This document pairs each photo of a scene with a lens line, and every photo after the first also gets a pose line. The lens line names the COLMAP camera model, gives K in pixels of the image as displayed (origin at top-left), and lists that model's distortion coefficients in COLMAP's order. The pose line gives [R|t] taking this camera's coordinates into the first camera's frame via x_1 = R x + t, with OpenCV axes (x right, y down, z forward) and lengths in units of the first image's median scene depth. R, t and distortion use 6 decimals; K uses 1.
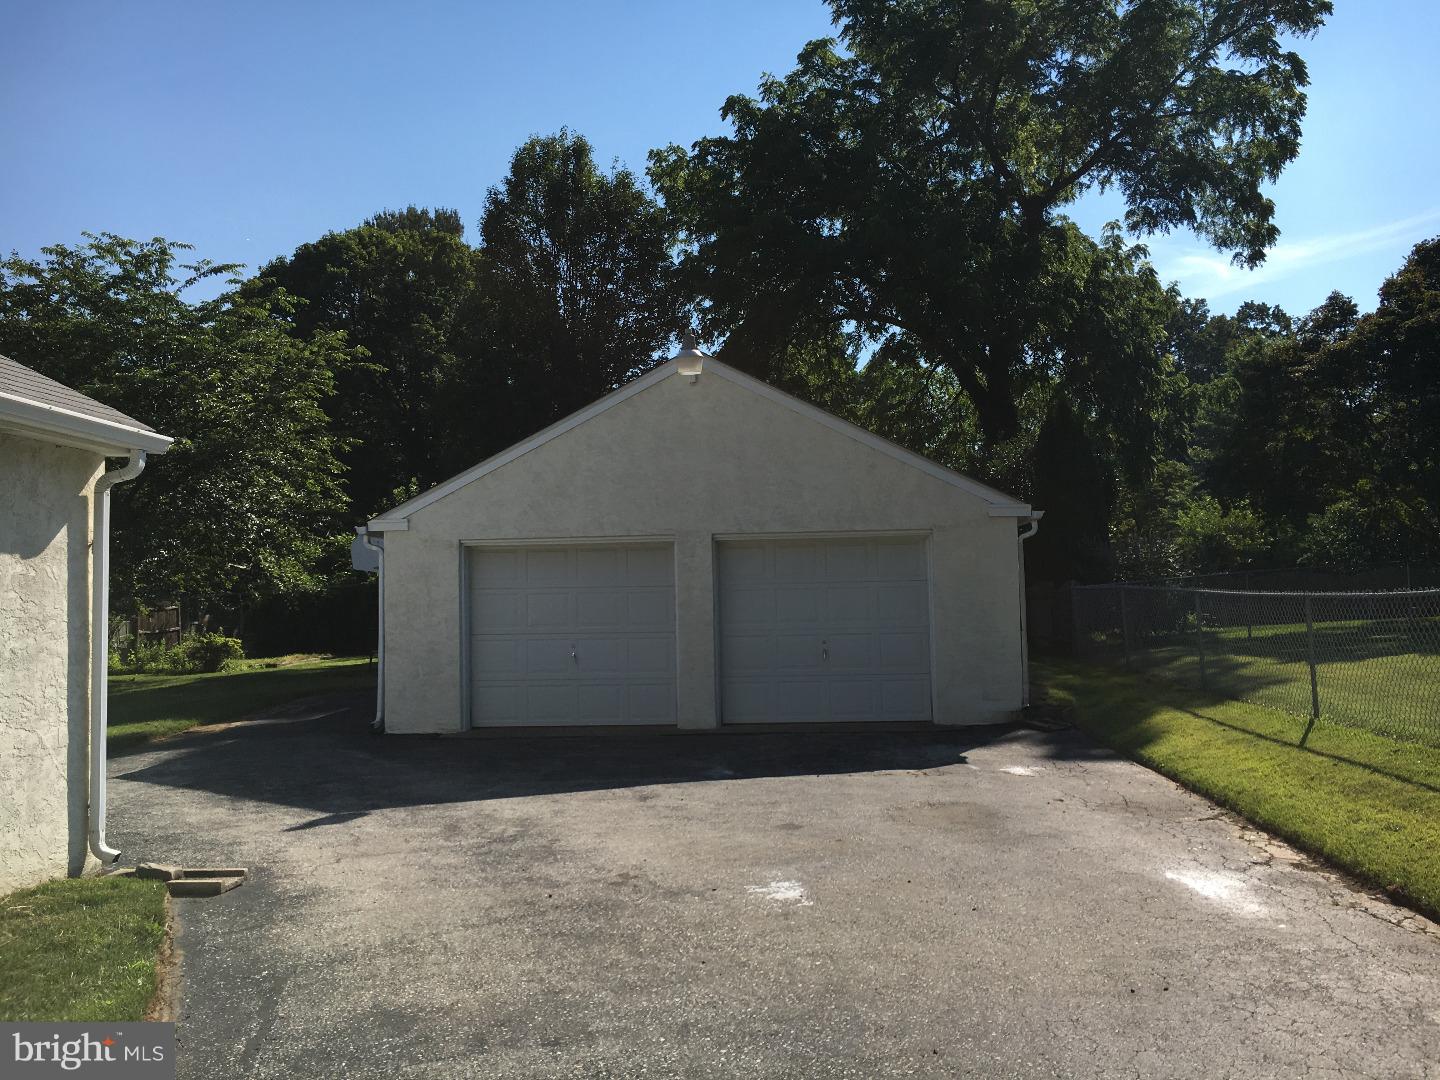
lens RADIAL K [[1223.0, 0, 720.4], [0, 1223.0, 544.3], [0, 0, 1]] dist [-0.002407, -0.012788]
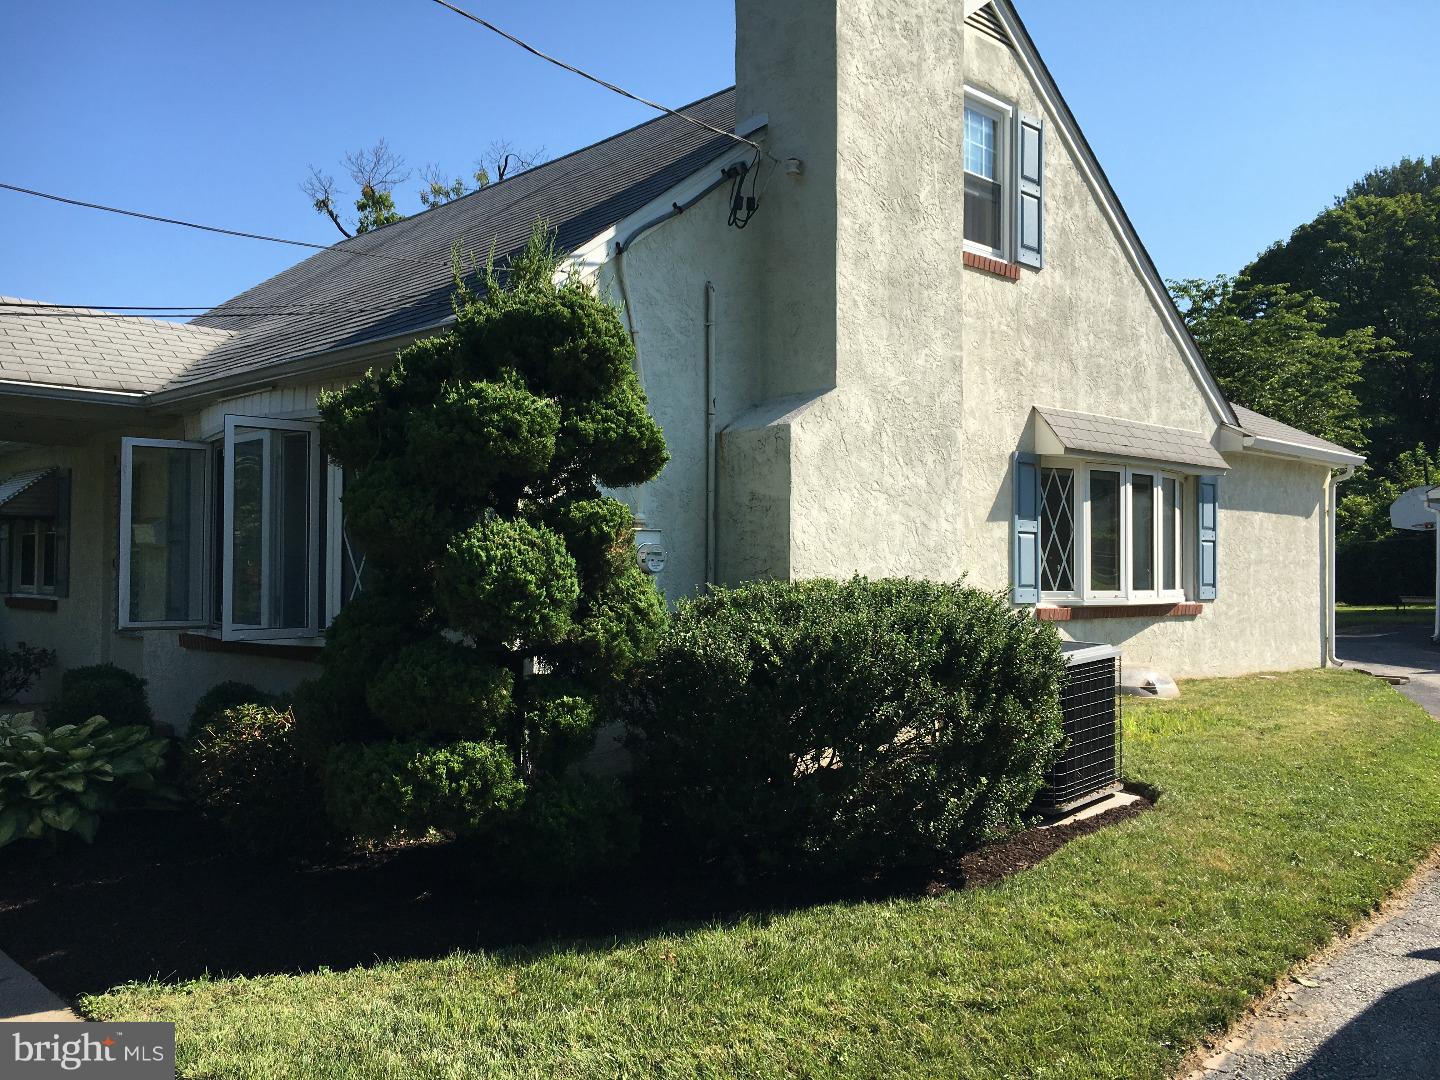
lens RADIAL K [[1223.0, 0, 722.4], [0, 1223.0, 546.3], [0, 0, 1]] dist [-0.002407, -0.012788]
pose [[0.733617, 0.008063, -0.679516, 0.034844], [0.013474, 0.999560, 0.026407, -0.002463], [0.679430, -0.028528, 0.733185, -0.301561]]
